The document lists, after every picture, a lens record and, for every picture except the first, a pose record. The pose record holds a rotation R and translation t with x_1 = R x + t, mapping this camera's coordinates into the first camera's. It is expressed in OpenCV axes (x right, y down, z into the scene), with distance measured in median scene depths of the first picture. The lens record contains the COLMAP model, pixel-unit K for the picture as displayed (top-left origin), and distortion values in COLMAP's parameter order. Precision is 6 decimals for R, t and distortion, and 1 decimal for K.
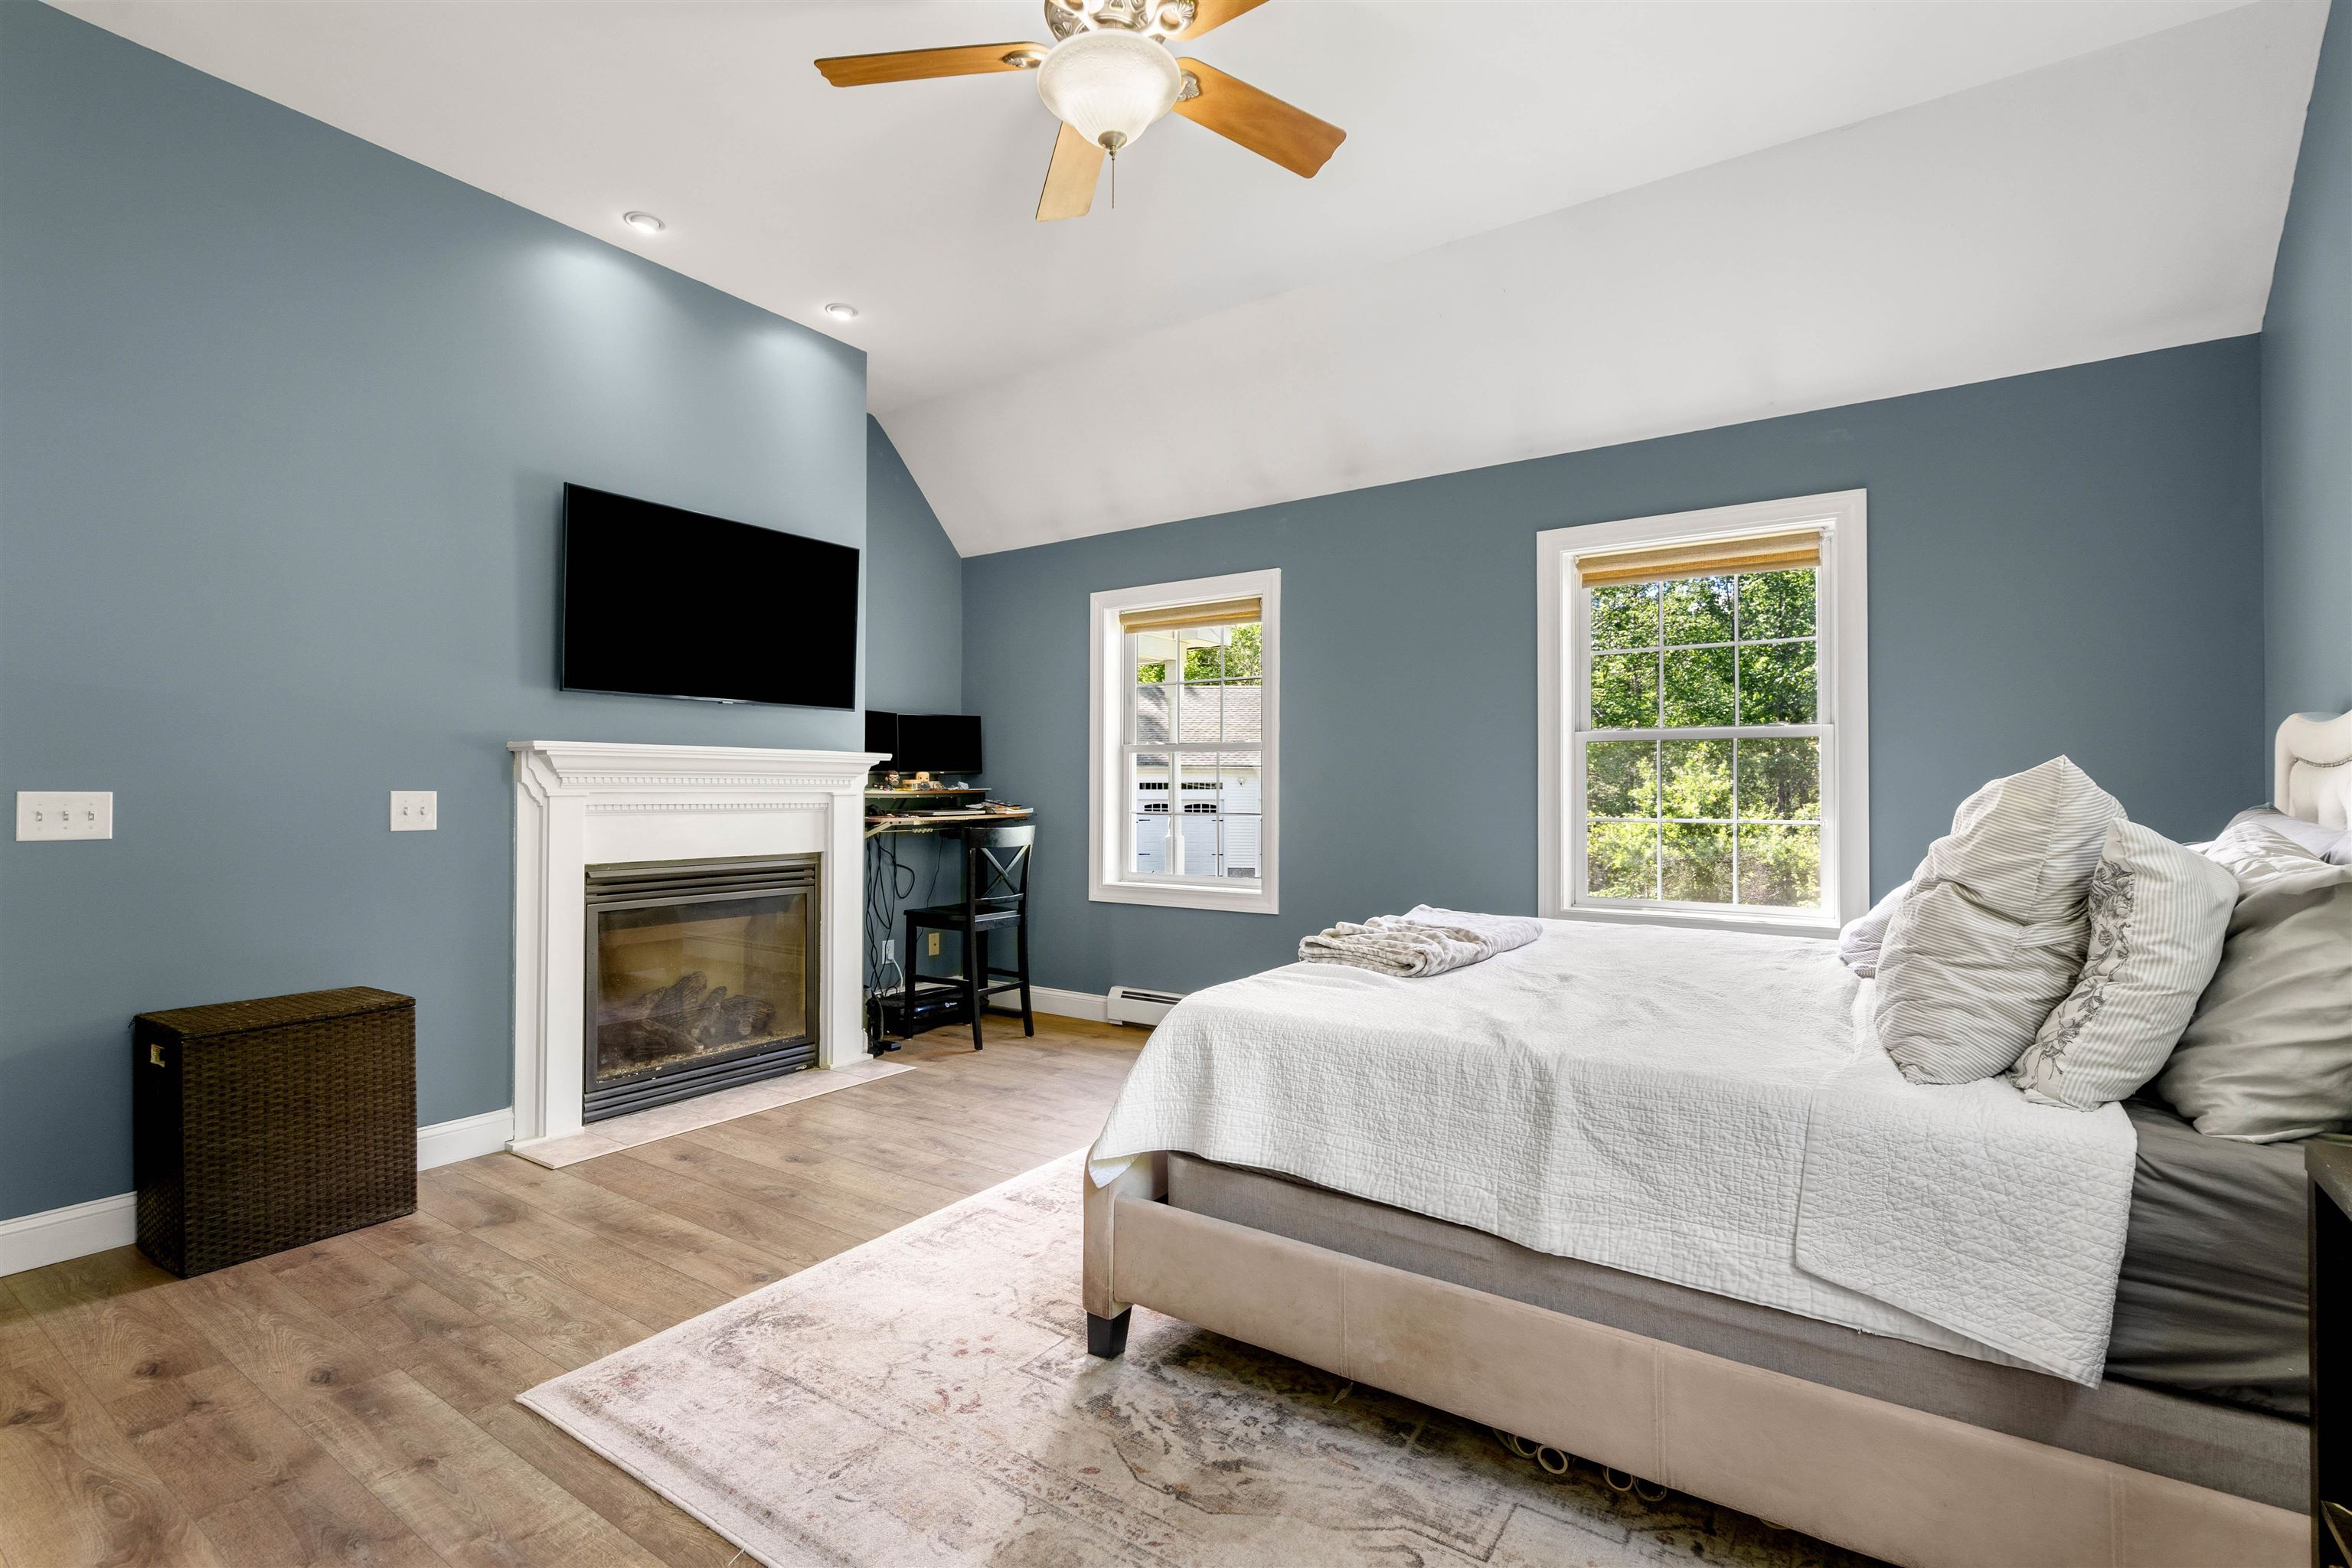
lens RADIAL K [[1073.1, 0, 1177.6], [0, 1073.1, 783.9], [0, 0, 1]] dist [-0.002888, -0.000198]
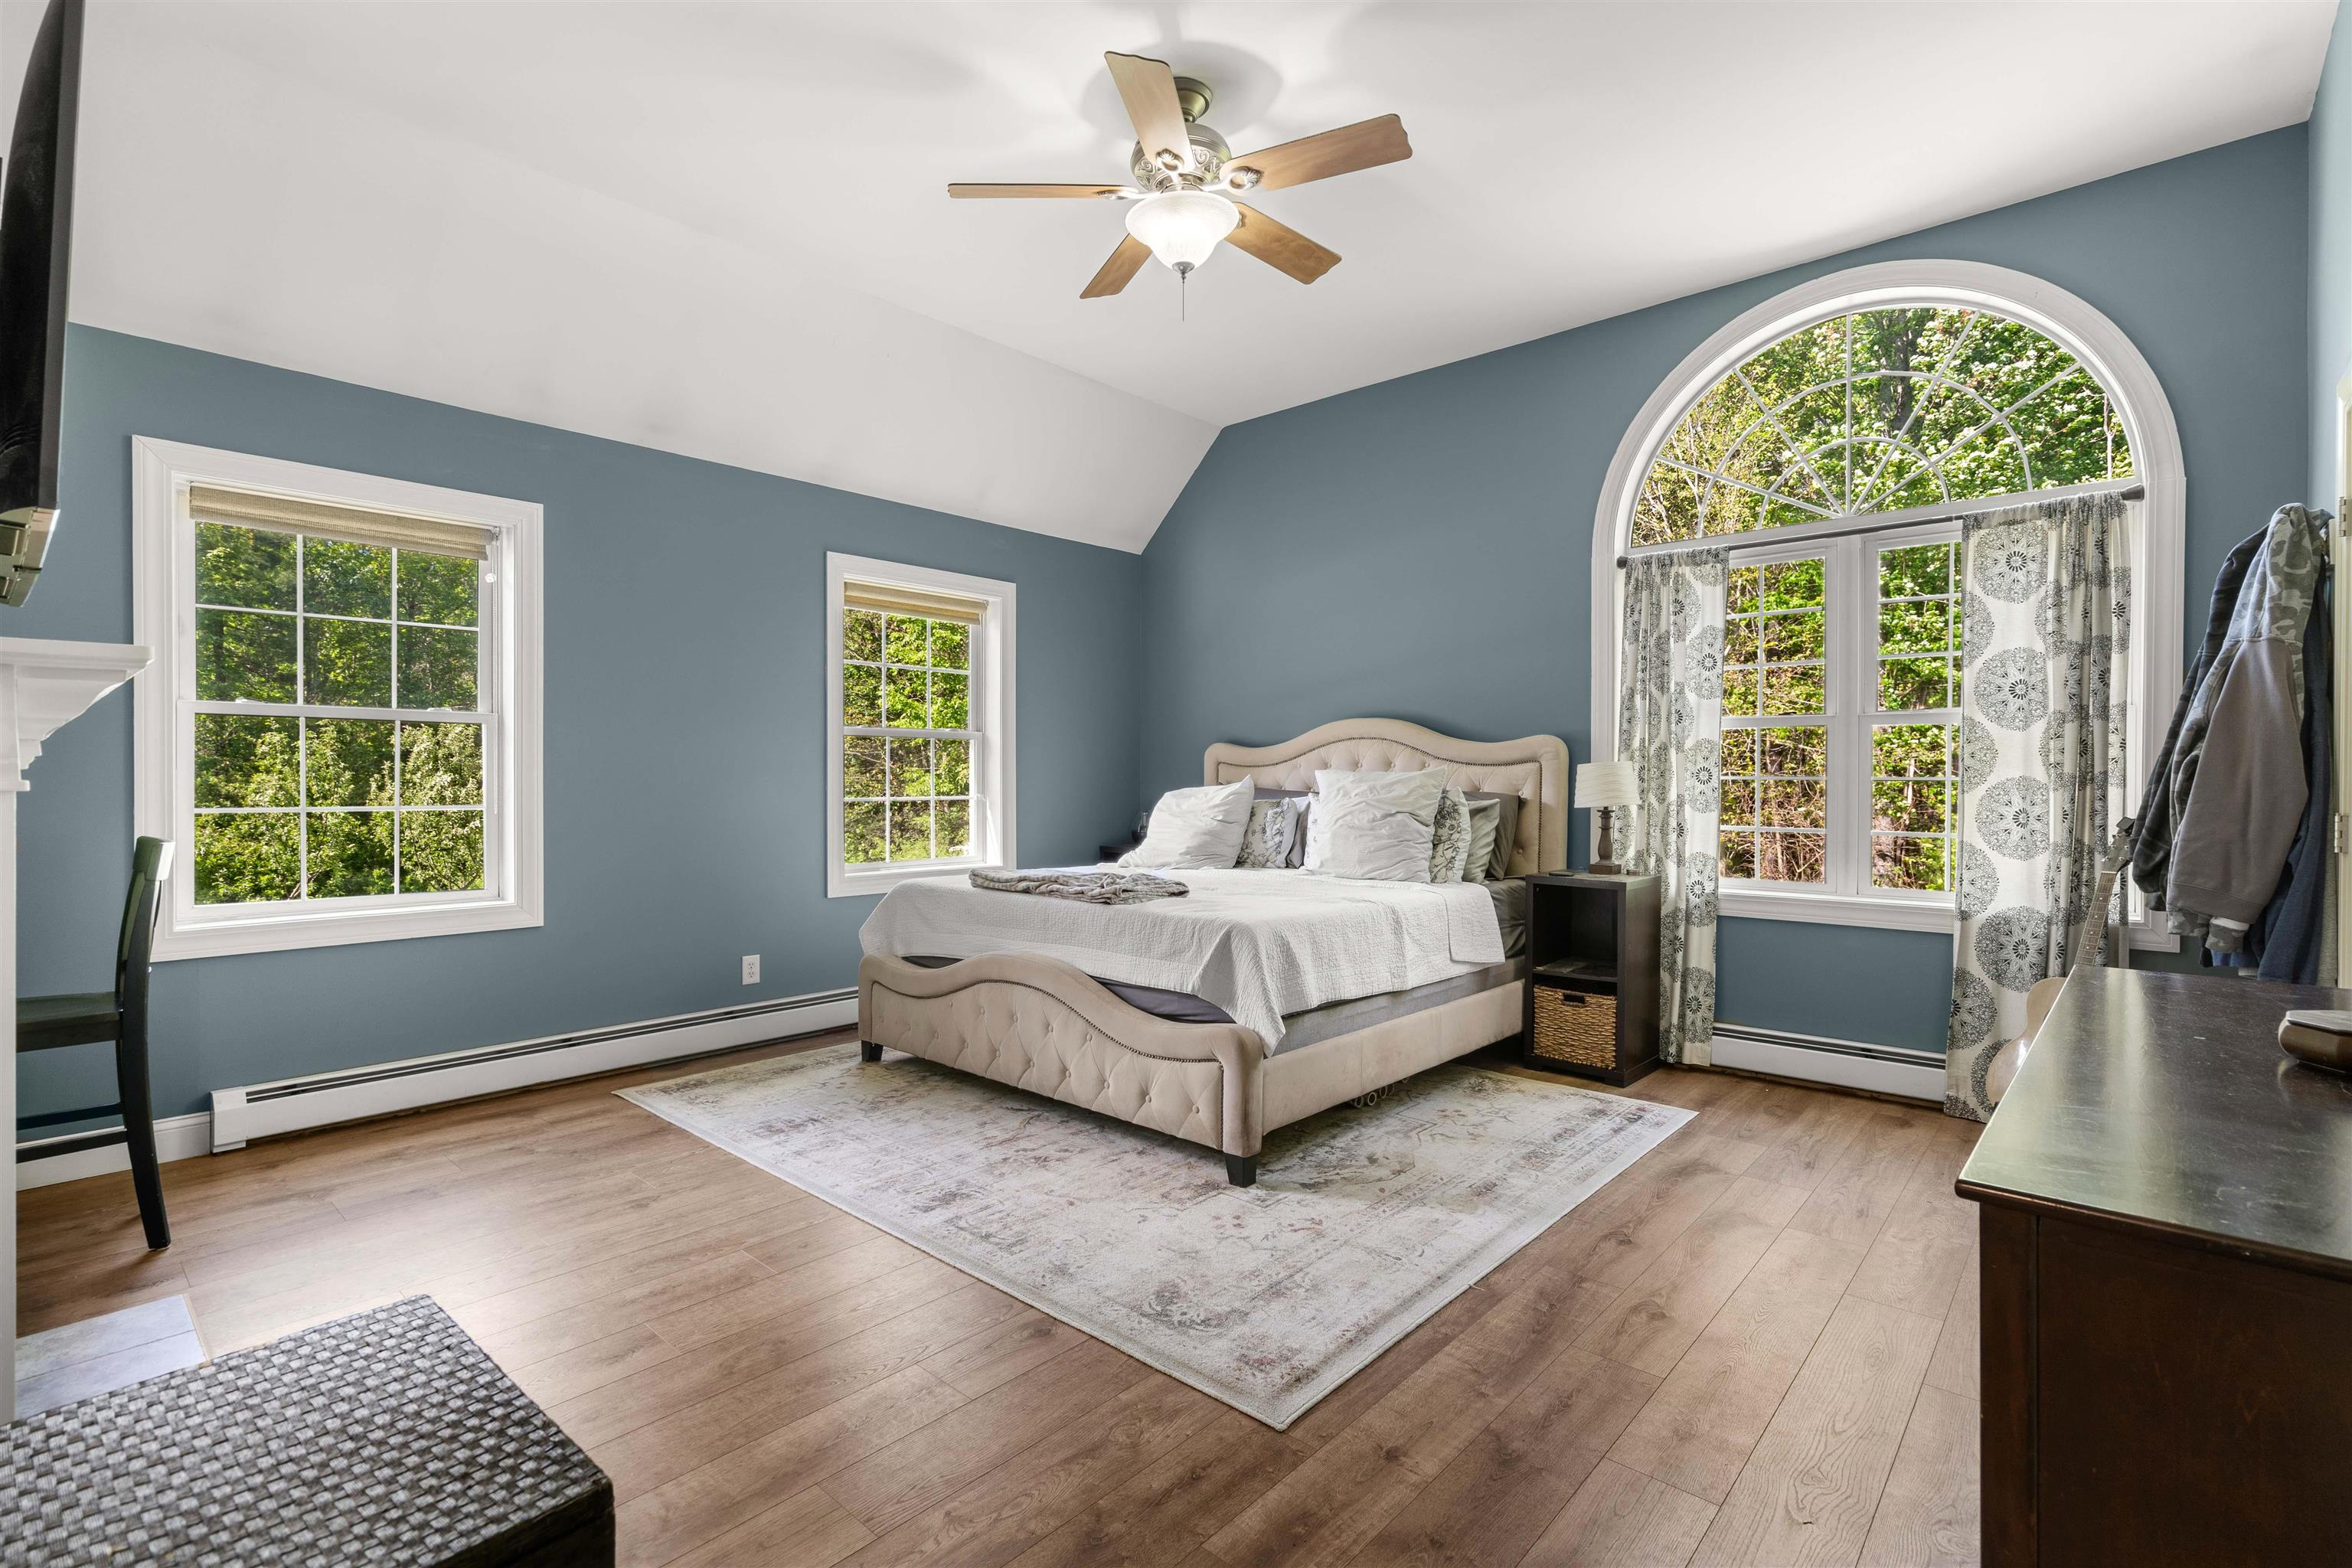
lens RADIAL K [[1073.1, 0, 1177.6], [0, 1073.1, 783.9], [0, 0, 1]] dist [-0.002888, -0.000198]
pose [[0.132074, -0.007066, 0.991215, -1.486442], [-0.009832, 0.999916, 0.008438, 0.001418], [-0.991191, -0.010860, 0.131993, 0.928872]]
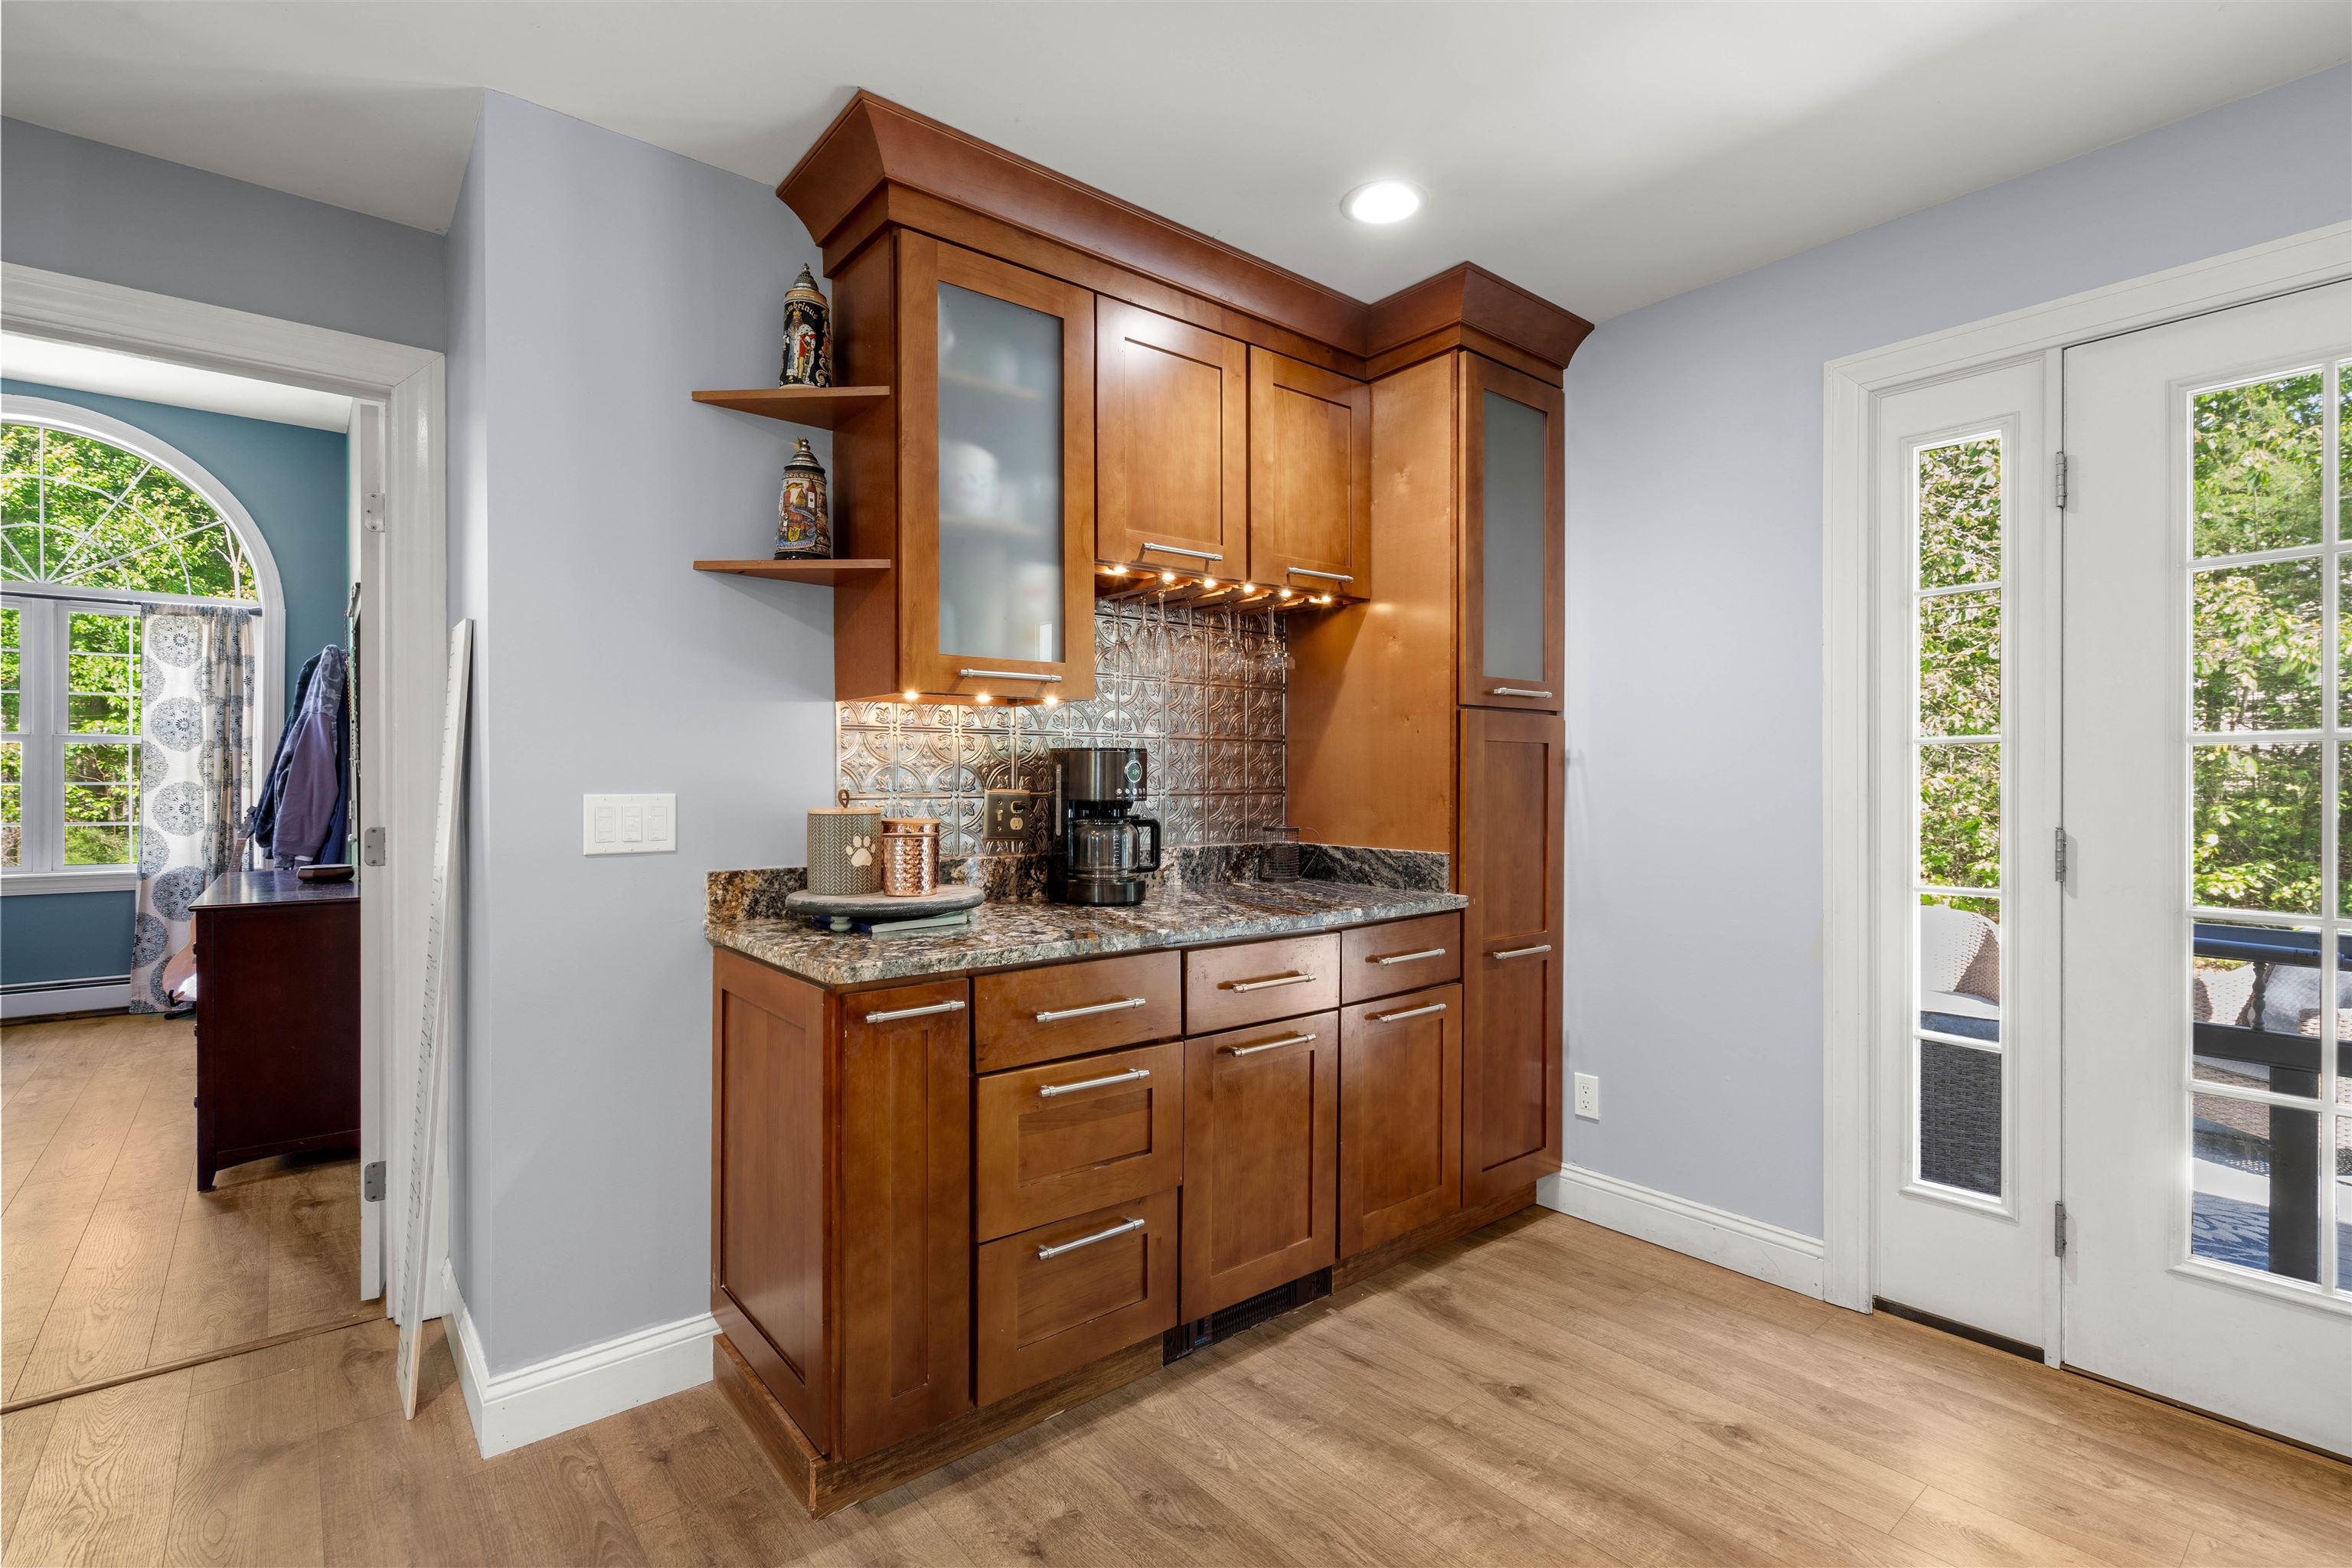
lens RADIAL K [[1101.2, 0, 1176.0], [0, 1101.2, 784.0], [0, 0, 1]] dist [0.003292, 0.000465]
pose [[-0.958222, -0.004208, 0.285993, -2.701475], [-0.006415, 0.999956, -0.006778, -0.000670], [-0.285952, -0.008329, -0.958208, 1.709873]]
